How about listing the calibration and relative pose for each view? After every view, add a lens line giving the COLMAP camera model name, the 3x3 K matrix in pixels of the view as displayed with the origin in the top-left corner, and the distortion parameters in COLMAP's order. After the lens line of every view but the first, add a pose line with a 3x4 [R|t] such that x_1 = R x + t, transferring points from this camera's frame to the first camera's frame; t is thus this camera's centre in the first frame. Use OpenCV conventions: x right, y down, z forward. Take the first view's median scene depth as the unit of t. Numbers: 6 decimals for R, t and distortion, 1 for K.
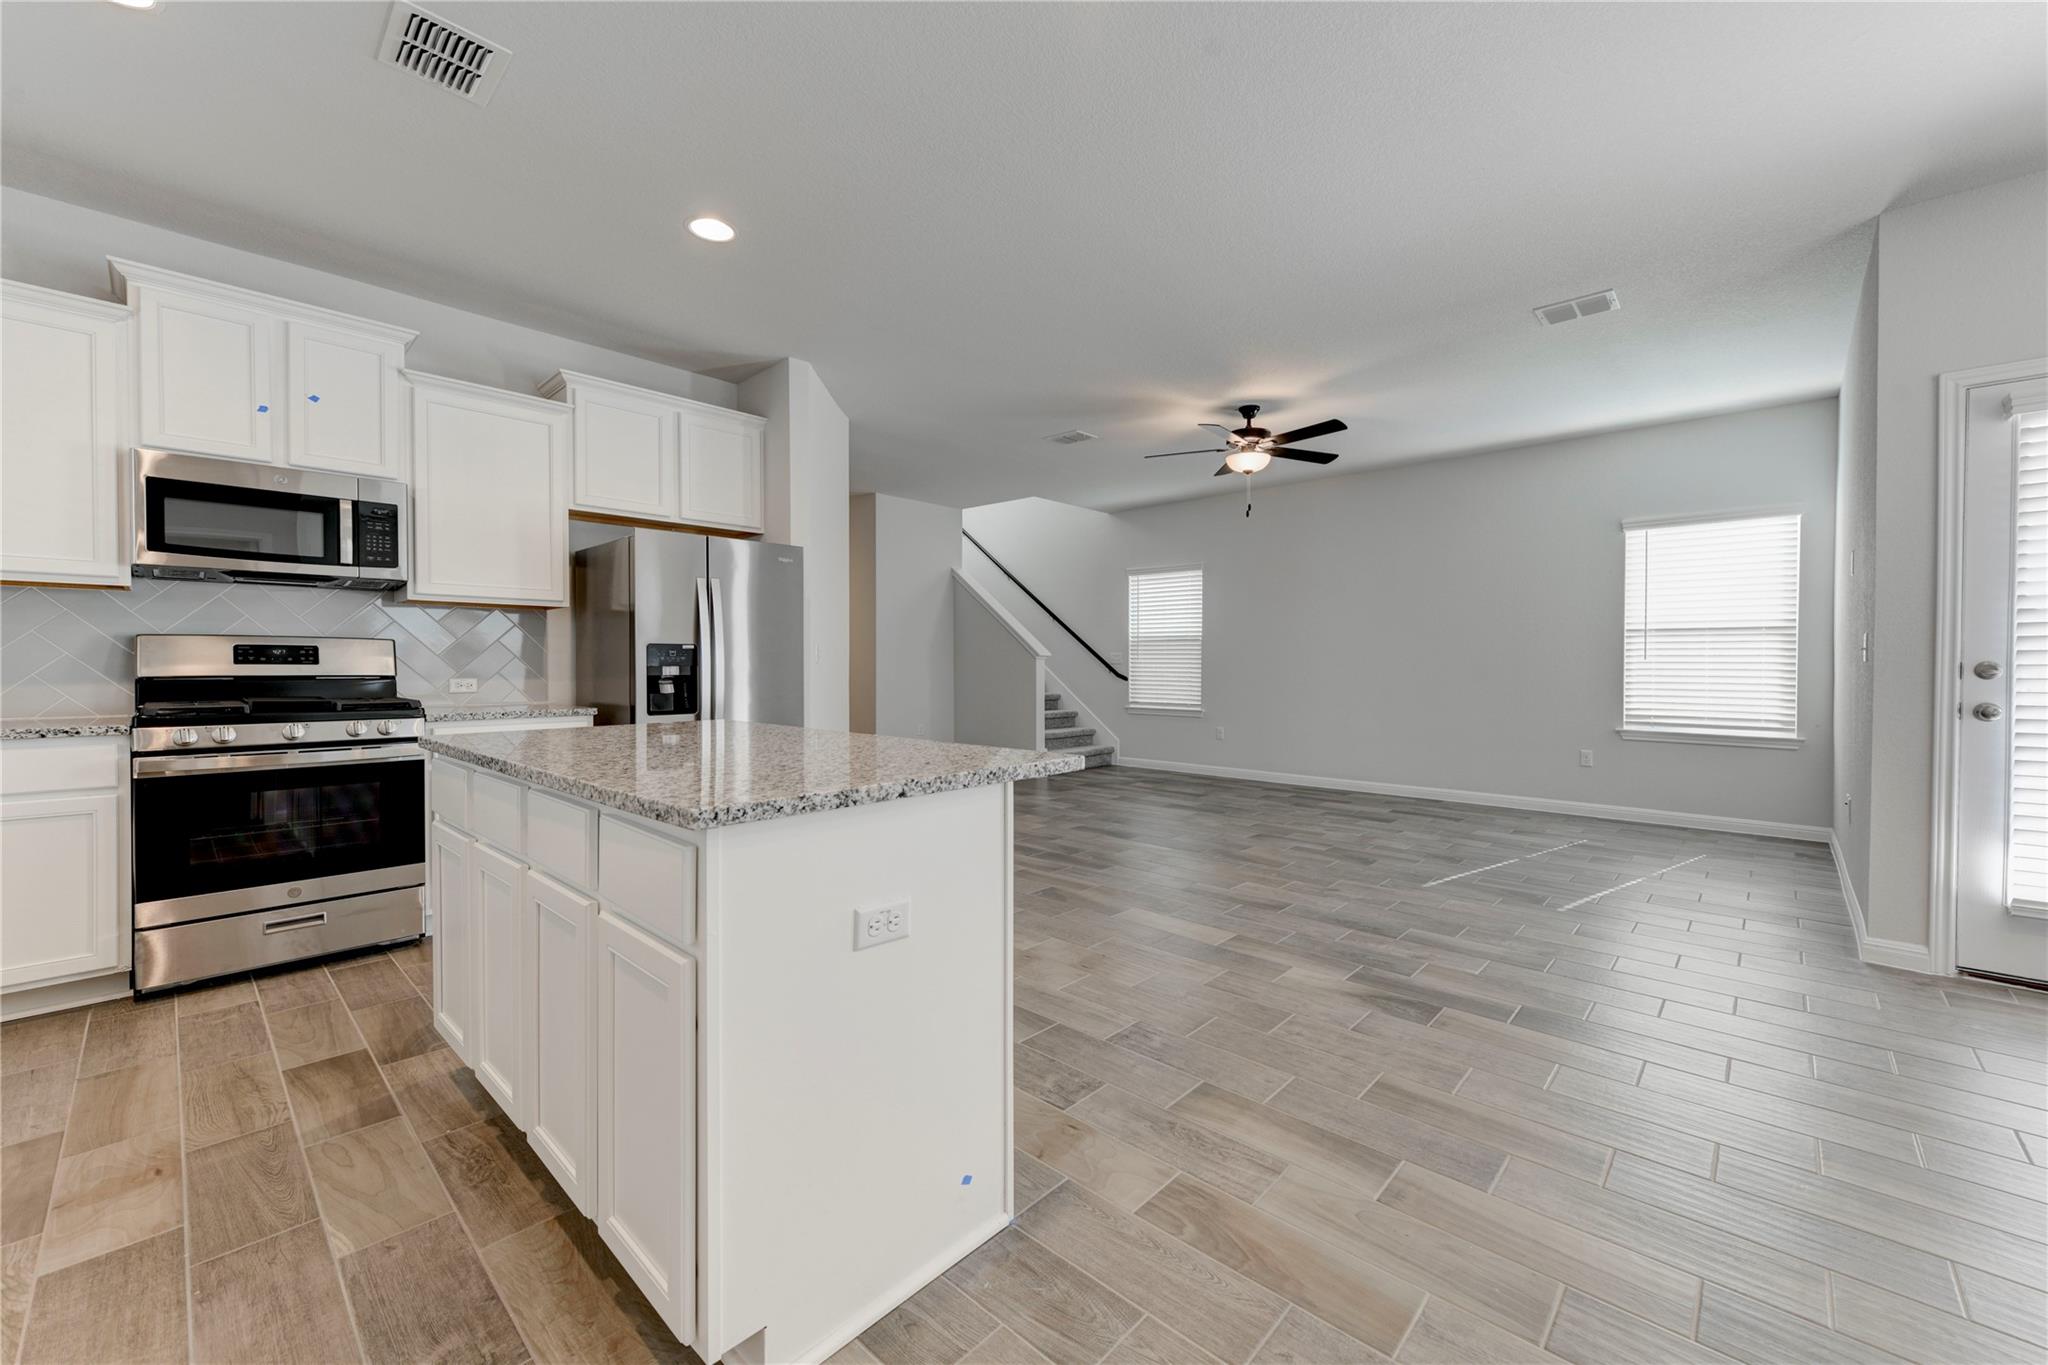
lens RADIAL K [[804.4, 0, 1043.5], [0, 804.4, 674.0], [0, 0, 1]] dist [-0.002277, 0.000142]
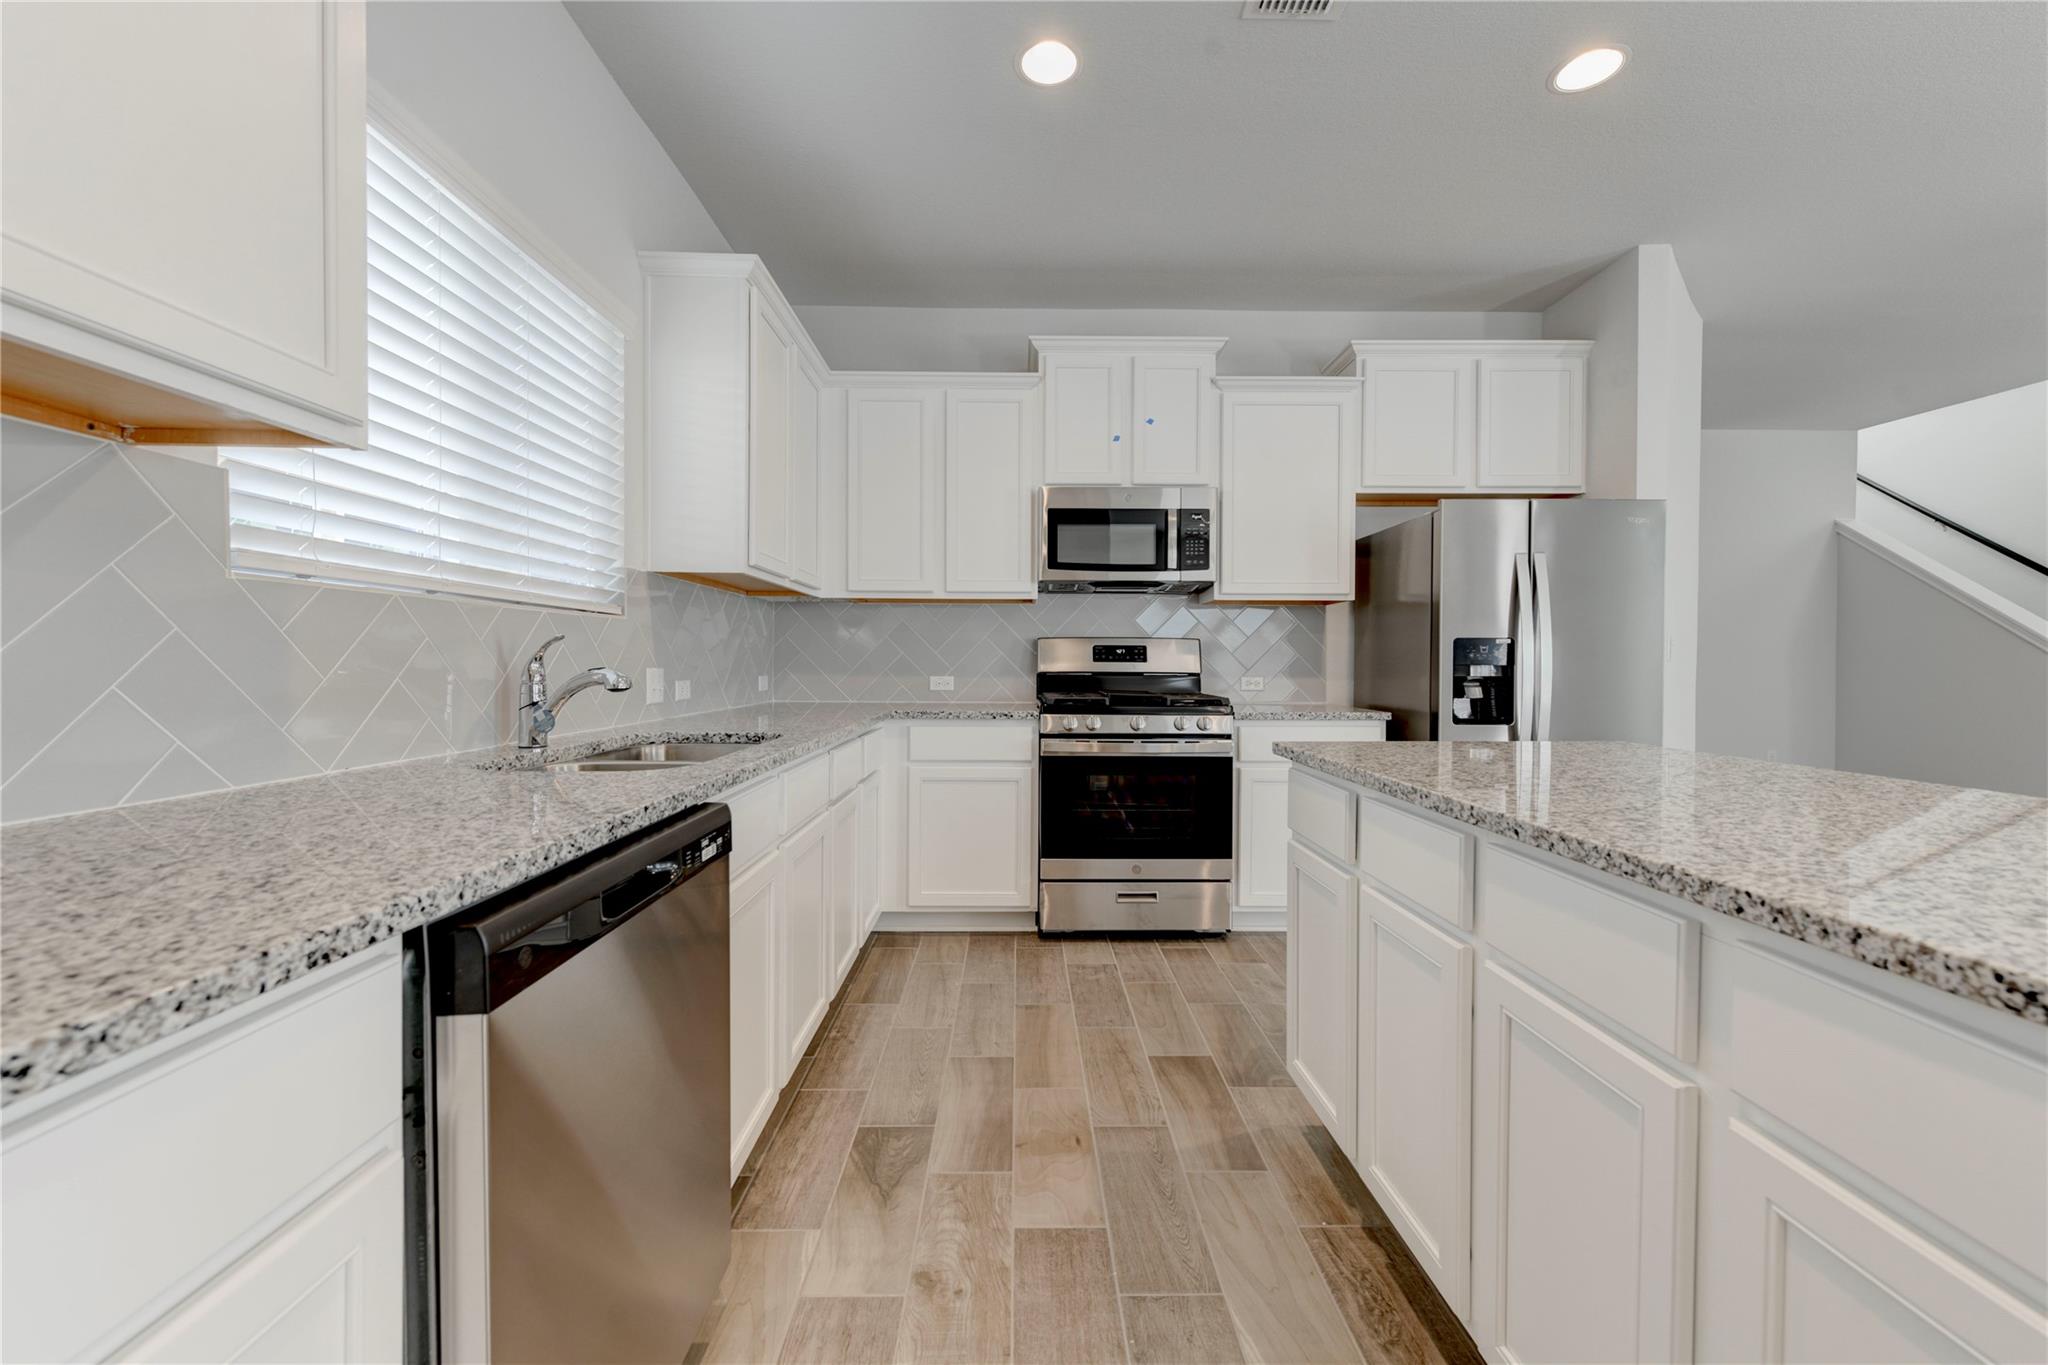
lens RADIAL K [[801.3, 0, 1021.9], [0, 801.3, 672.7], [0, 0, 1]] dist [0.001750, 0.000189]
pose [[0.677581, 0.010550, -0.735373, -0.225628], [-0.010558, 0.999934, 0.004617, -0.001025], [0.735372, 0.004635, 0.677647, 0.132569]]
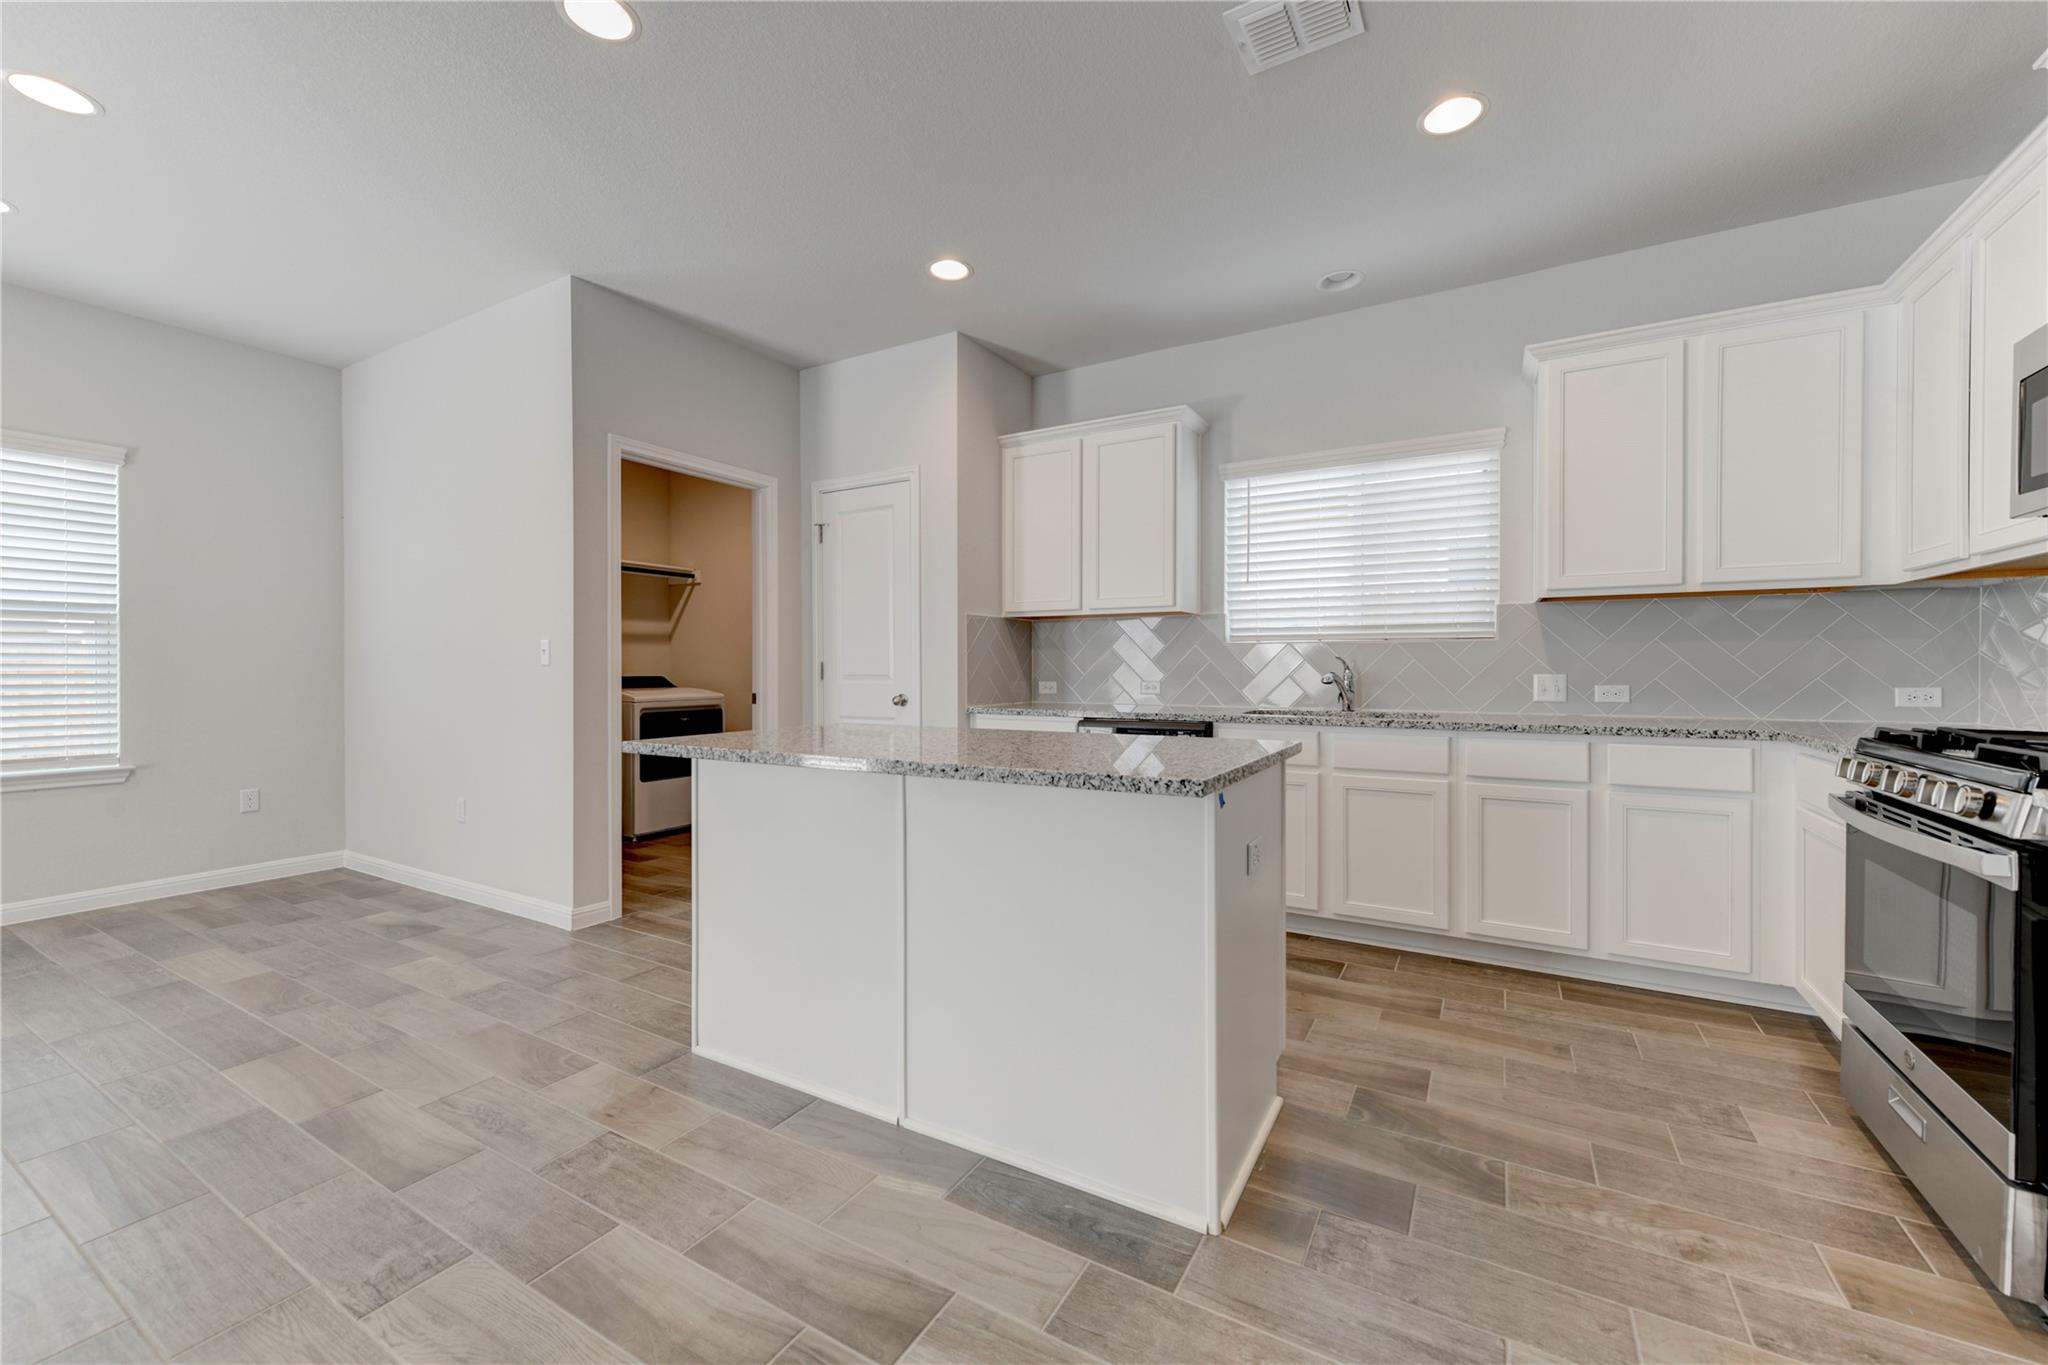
lens RADIAL K [[804.4, 0, 1043.5], [0, 804.4, 674.0], [0, 0, 1]] dist [-0.002277, 0.000142]
pose [[-0.975662, 0.001022, -0.219279, -0.184399], [-0.002877, 0.999843, 0.017460, -0.016454], [0.219262, 0.017666, -0.975506, 1.383938]]
